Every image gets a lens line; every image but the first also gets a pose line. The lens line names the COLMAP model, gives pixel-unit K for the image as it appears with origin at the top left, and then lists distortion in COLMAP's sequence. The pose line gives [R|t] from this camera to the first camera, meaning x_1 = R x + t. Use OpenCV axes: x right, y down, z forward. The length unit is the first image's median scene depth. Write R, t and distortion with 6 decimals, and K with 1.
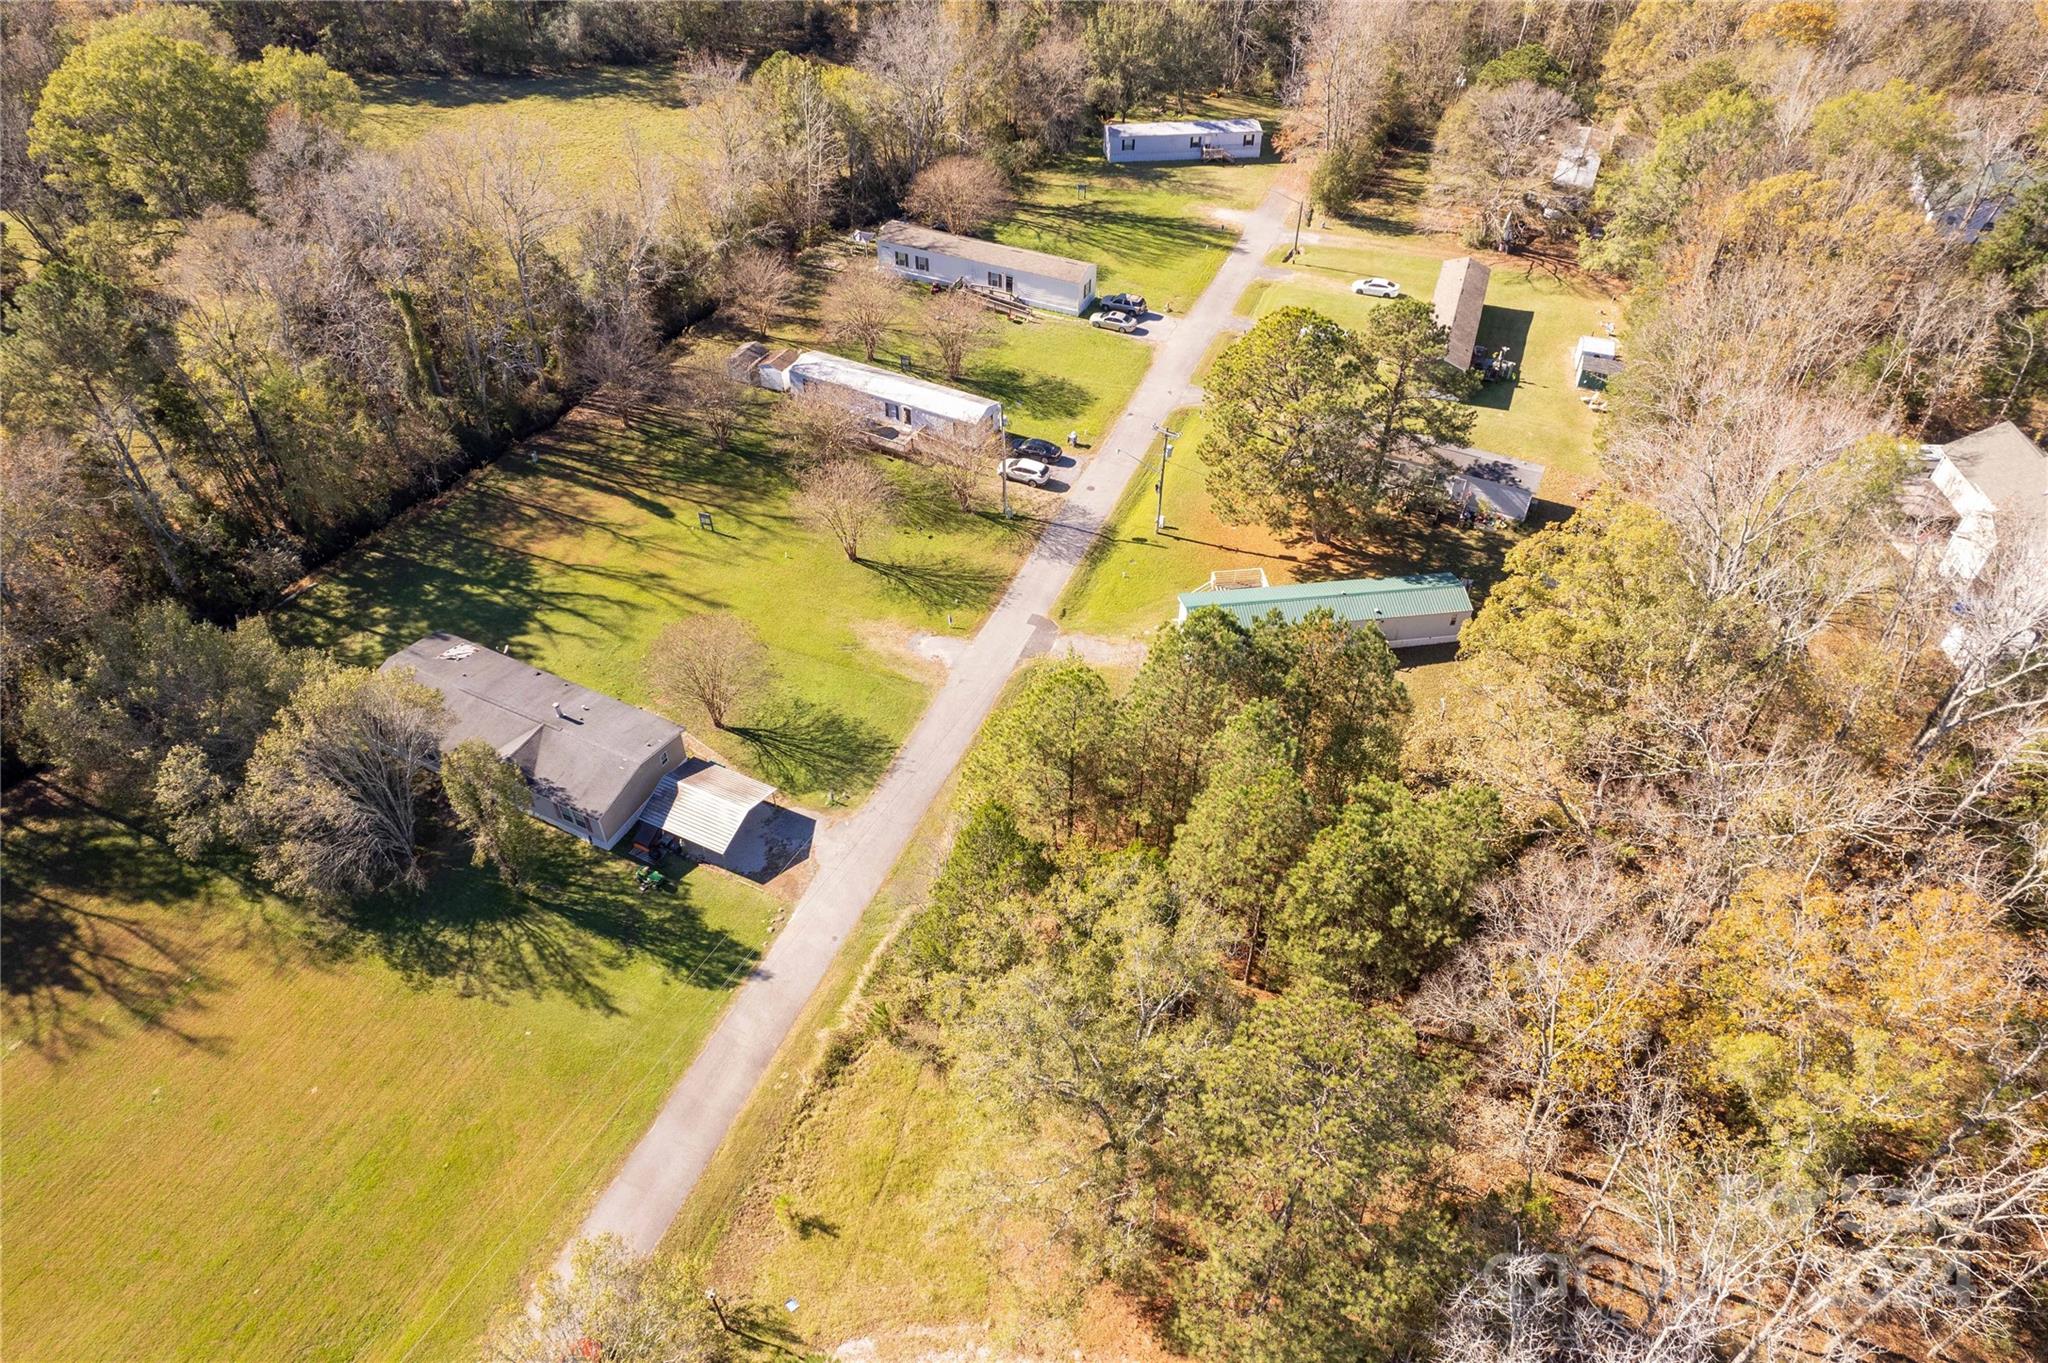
lens RADIAL K [[1293.9, 0, 1024.2], [0, 1293.9, 687.7], [0, 0, 1]] dist [-0.031305, 0.005989]
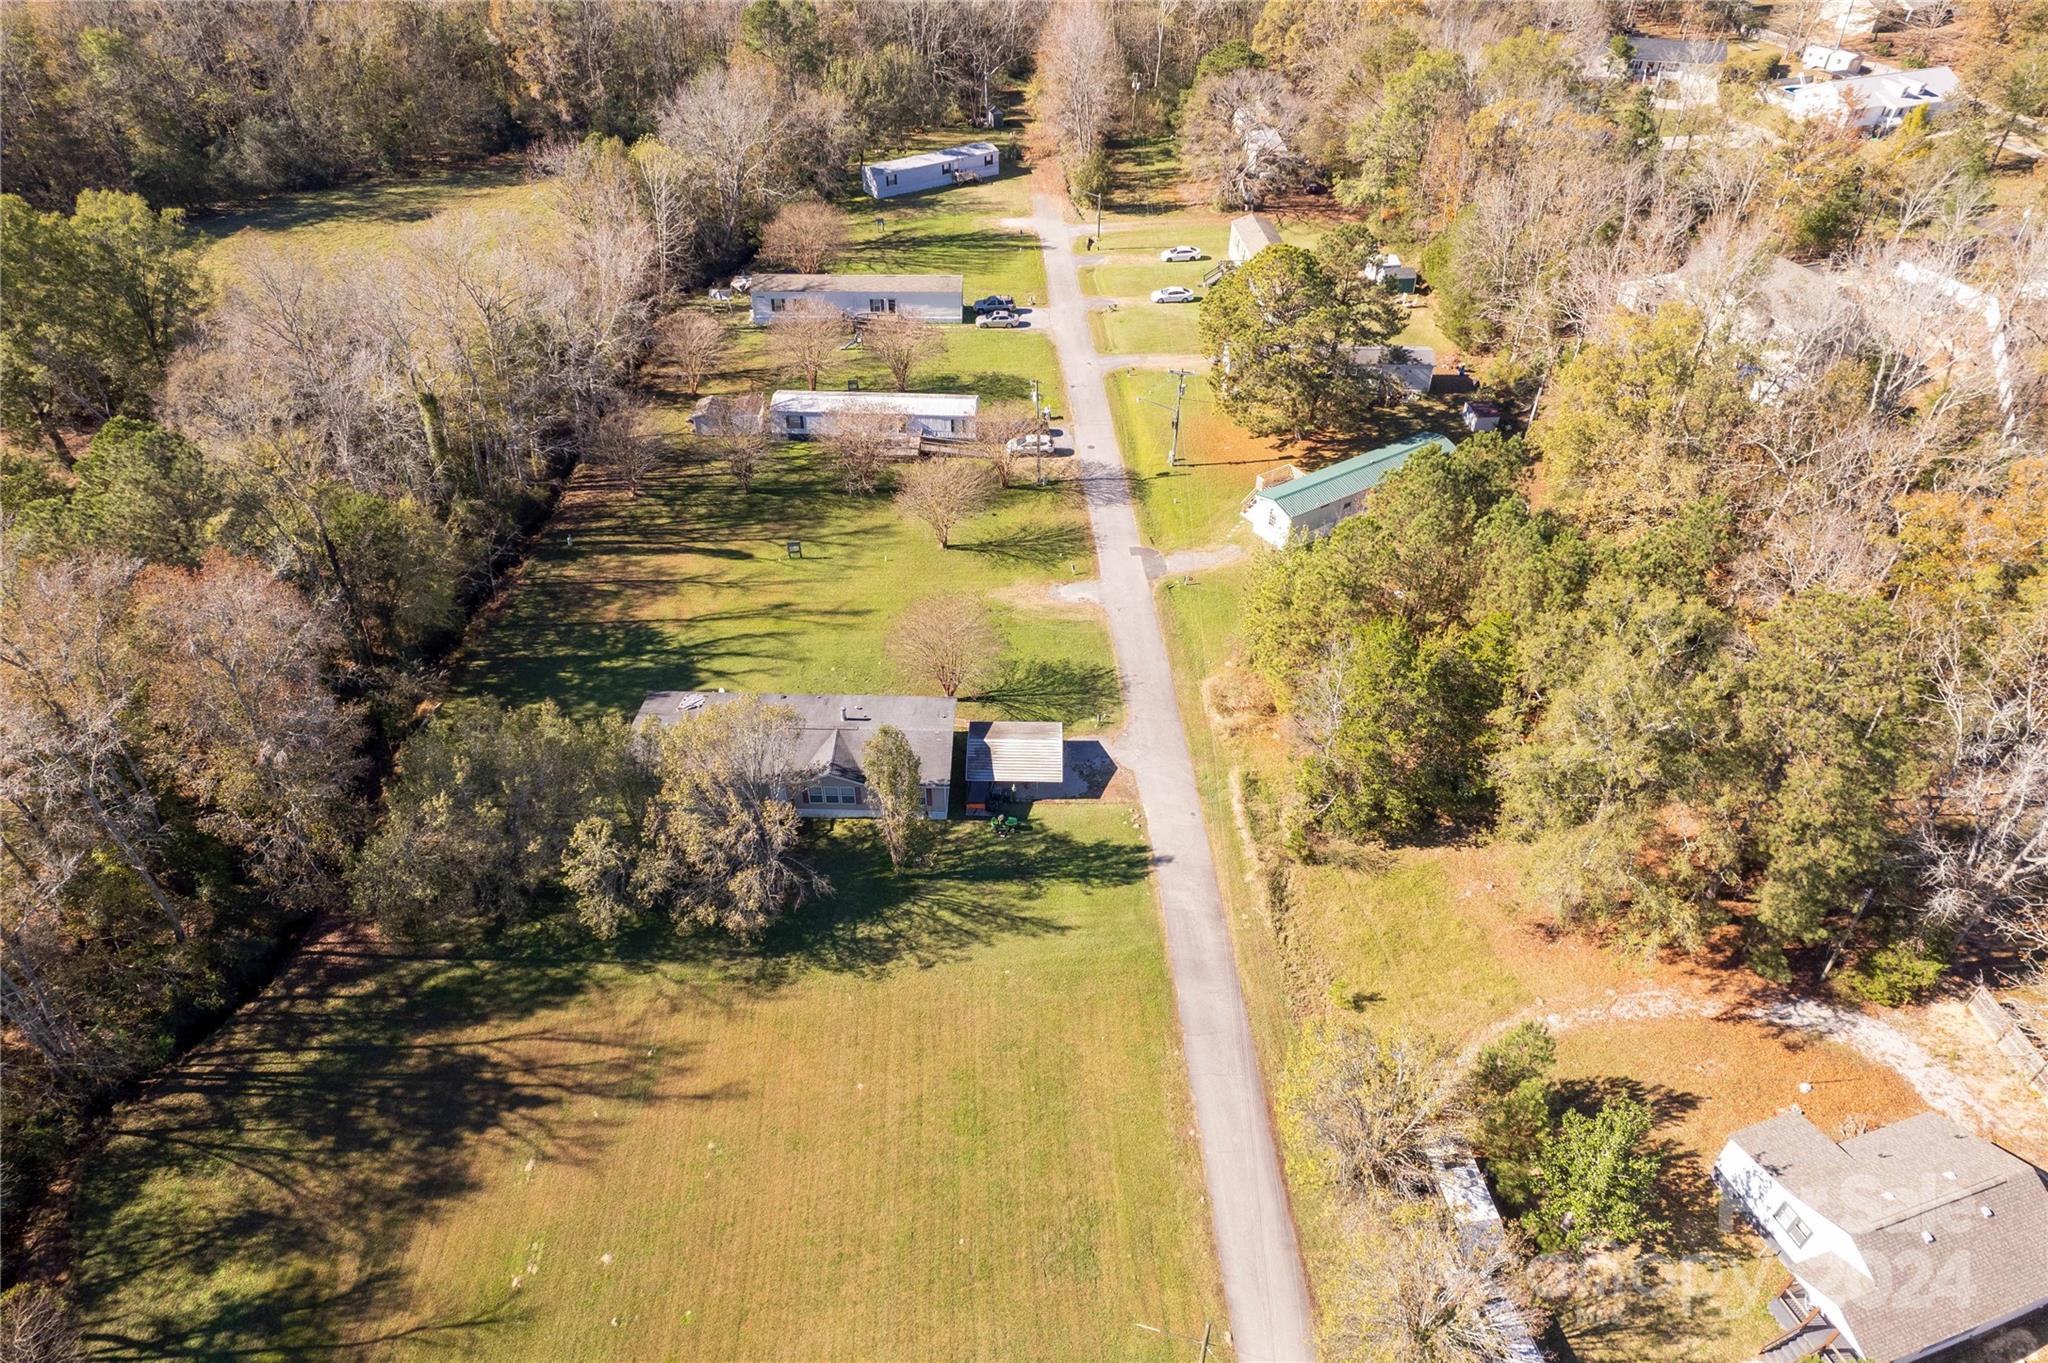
lens RADIAL K [[1293.9, 0, 1023.3], [0, 1293.9, 676.3], [0, 0, 1]] dist [-0.031305, 0.005989]
pose [[0.905713, -0.271979, 0.325133, -0.460870], [0.289873, 0.957040, -0.006909, 0.030712], [-0.309286, 0.100505, 0.945643, -0.034371]]
